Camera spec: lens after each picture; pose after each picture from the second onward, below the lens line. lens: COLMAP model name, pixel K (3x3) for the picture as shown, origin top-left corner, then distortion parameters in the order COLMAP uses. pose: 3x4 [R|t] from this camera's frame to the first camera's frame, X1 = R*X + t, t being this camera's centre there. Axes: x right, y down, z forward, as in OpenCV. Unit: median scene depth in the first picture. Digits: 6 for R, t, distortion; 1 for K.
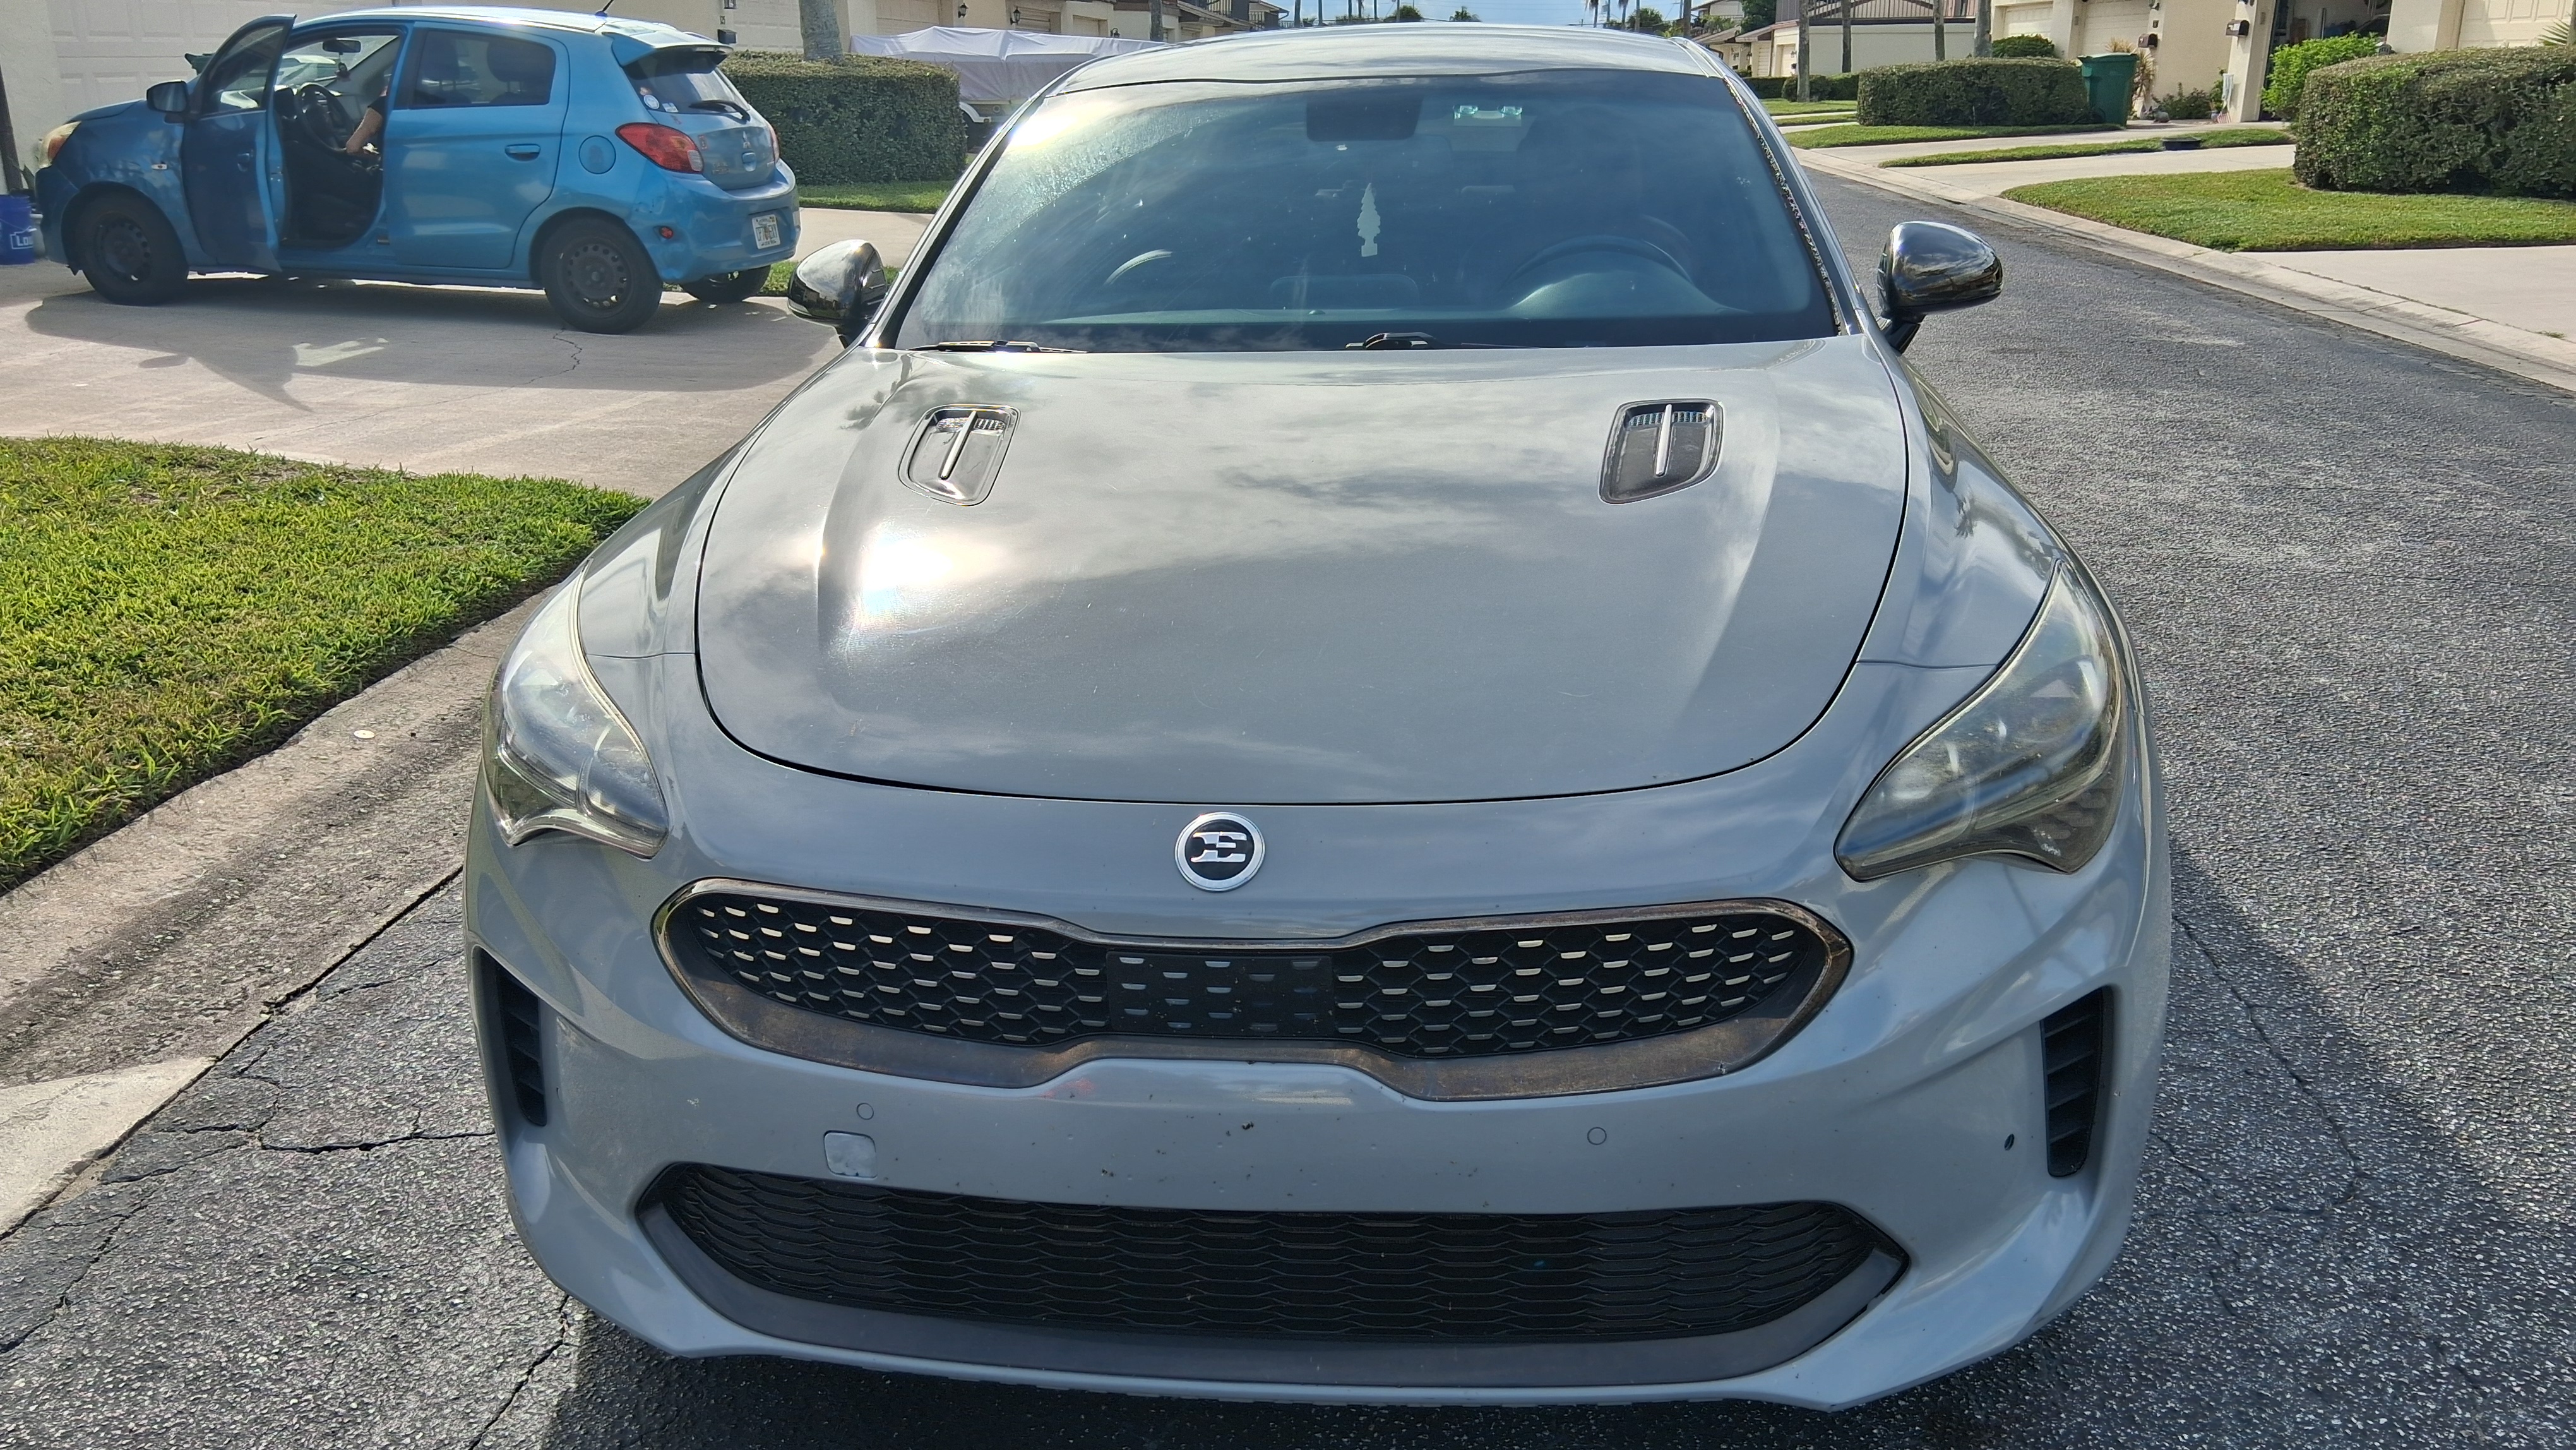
lens RADIAL K [[1987.1, 0, 1285.5], [0, 1987.1, 725.3], [0, 0, 1]] dist [0.038494, -0.011330]
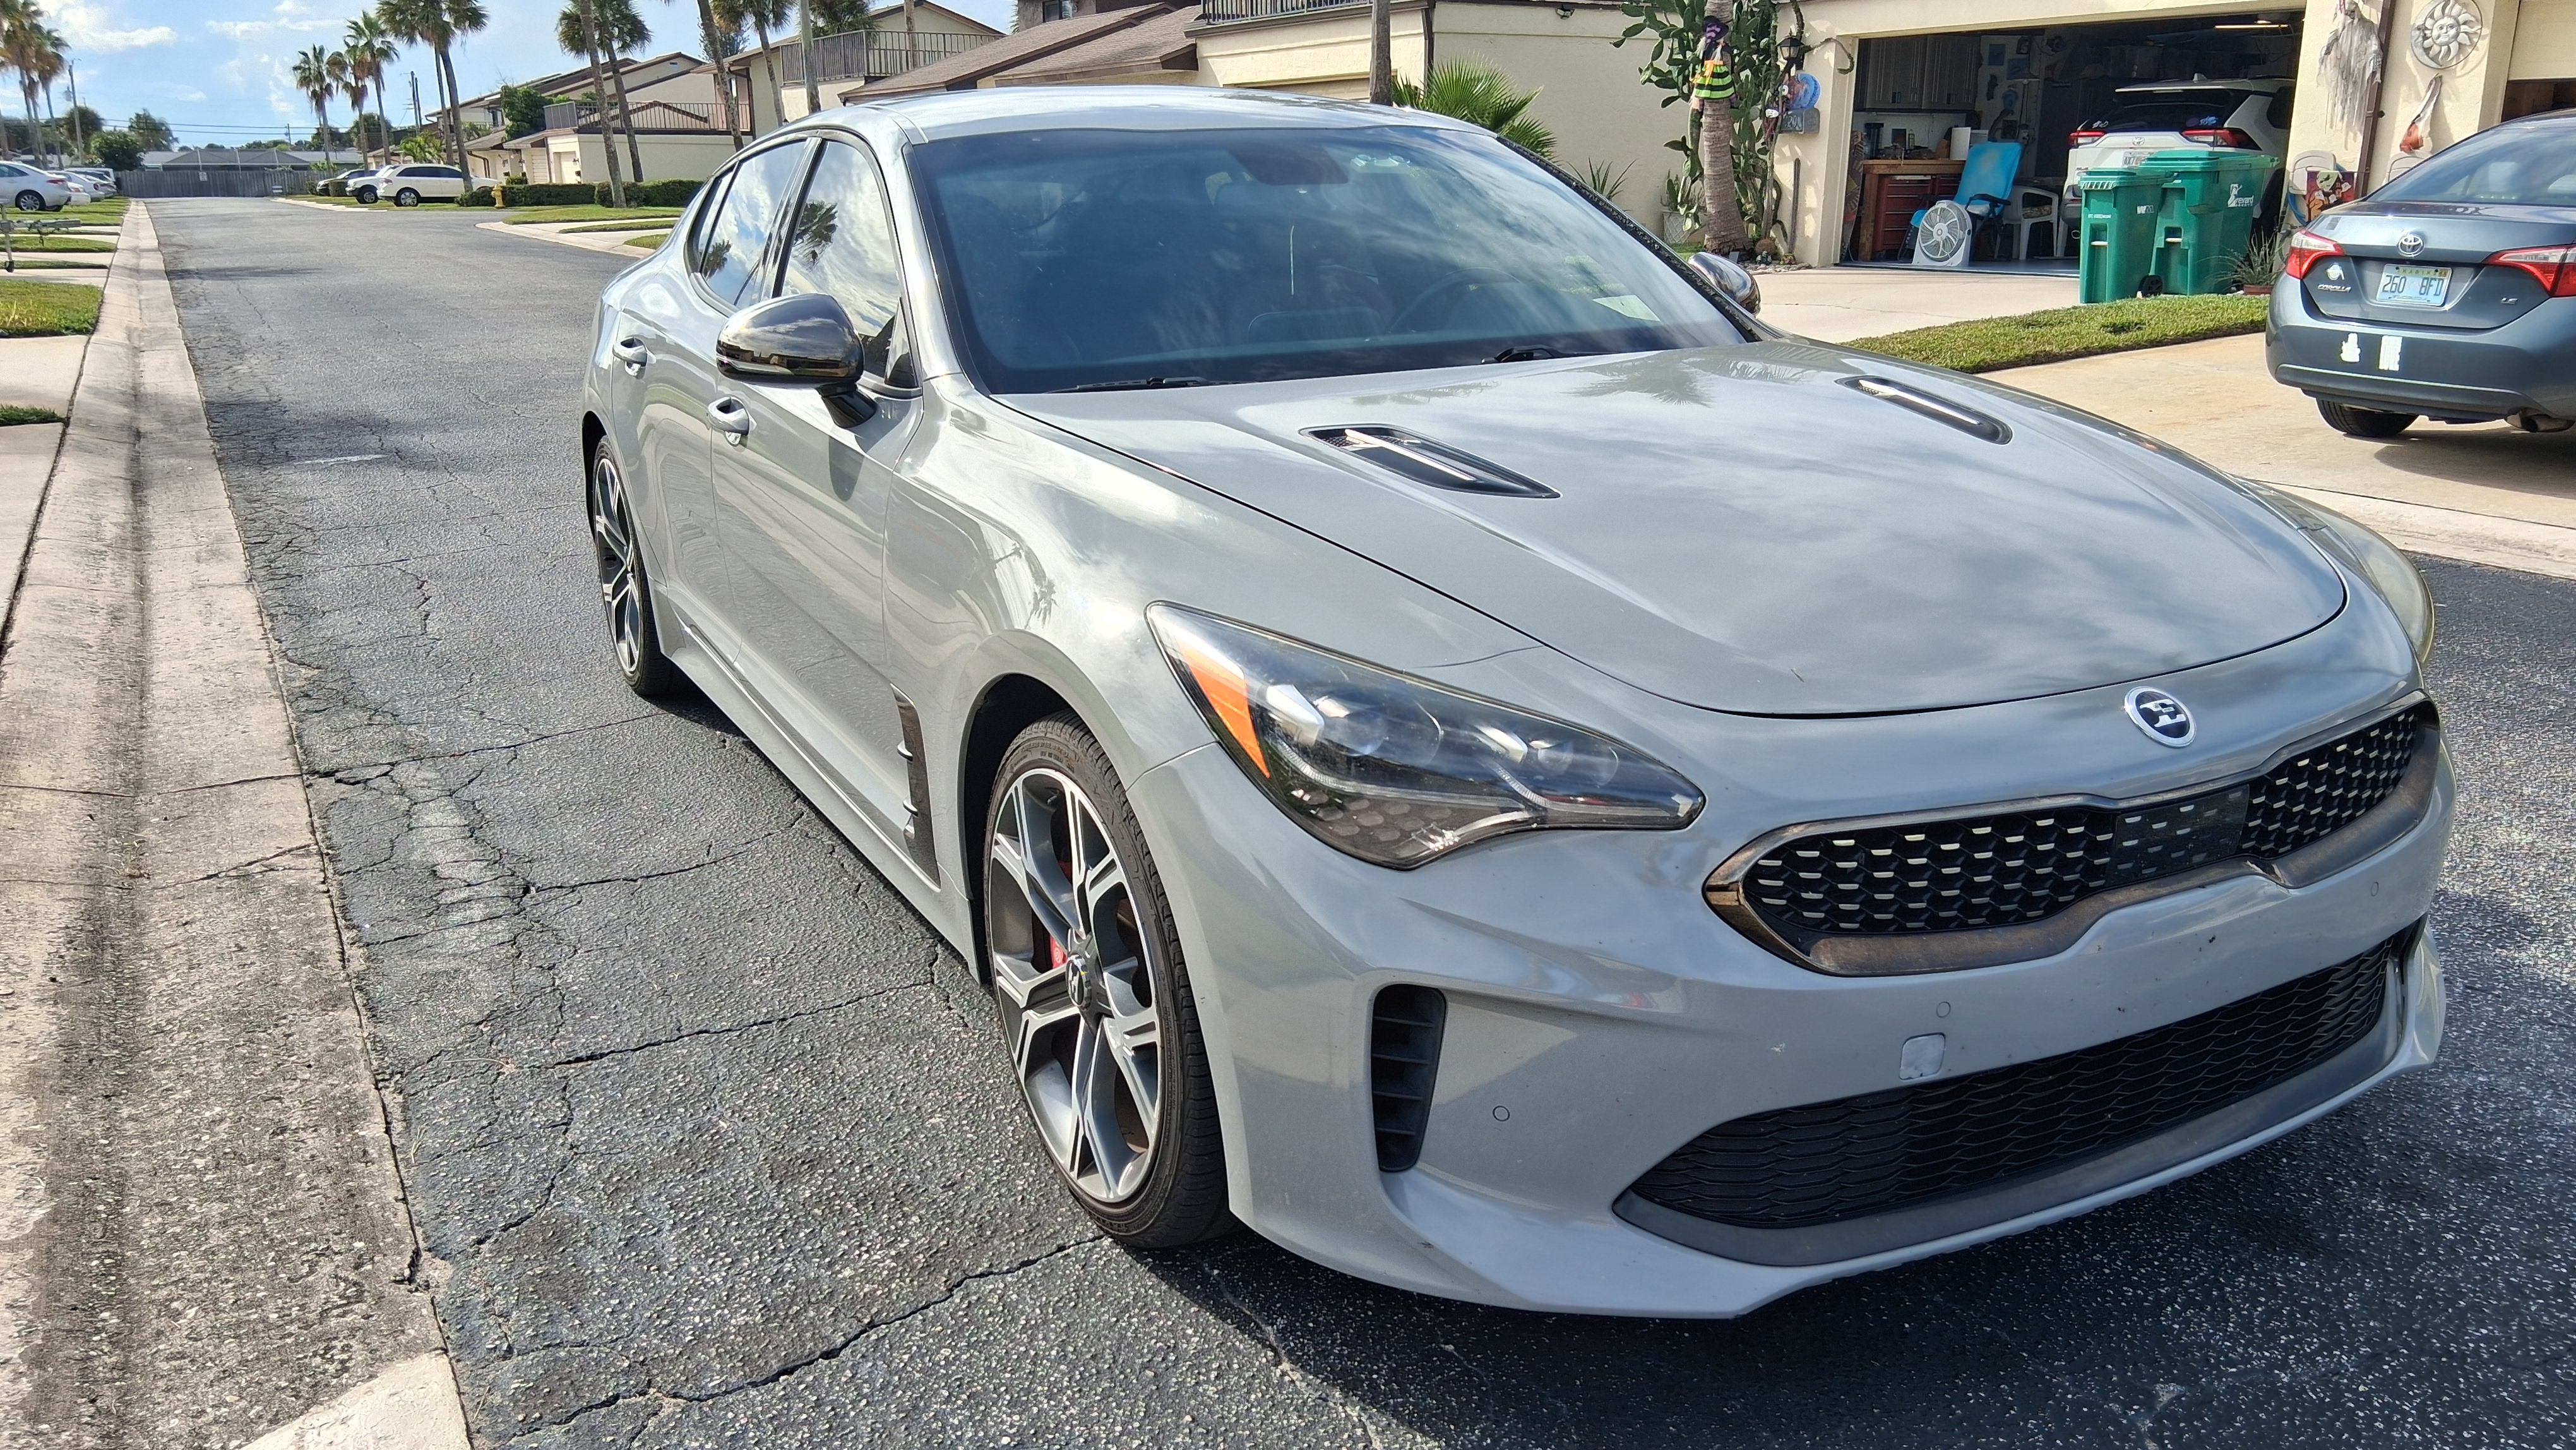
lens RADIAL K [[1987.1, 0, 1286.3], [0, 1987.1, 725.3], [0, 0, 1]] dist [0.038494, -0.011330]
pose [[0.828226, -0.144831, 0.541355, -1.060616], [0.172351, 0.985036, -0.000152, -0.020878], [-0.533232, 0.093429, 0.840794, 0.255363]]
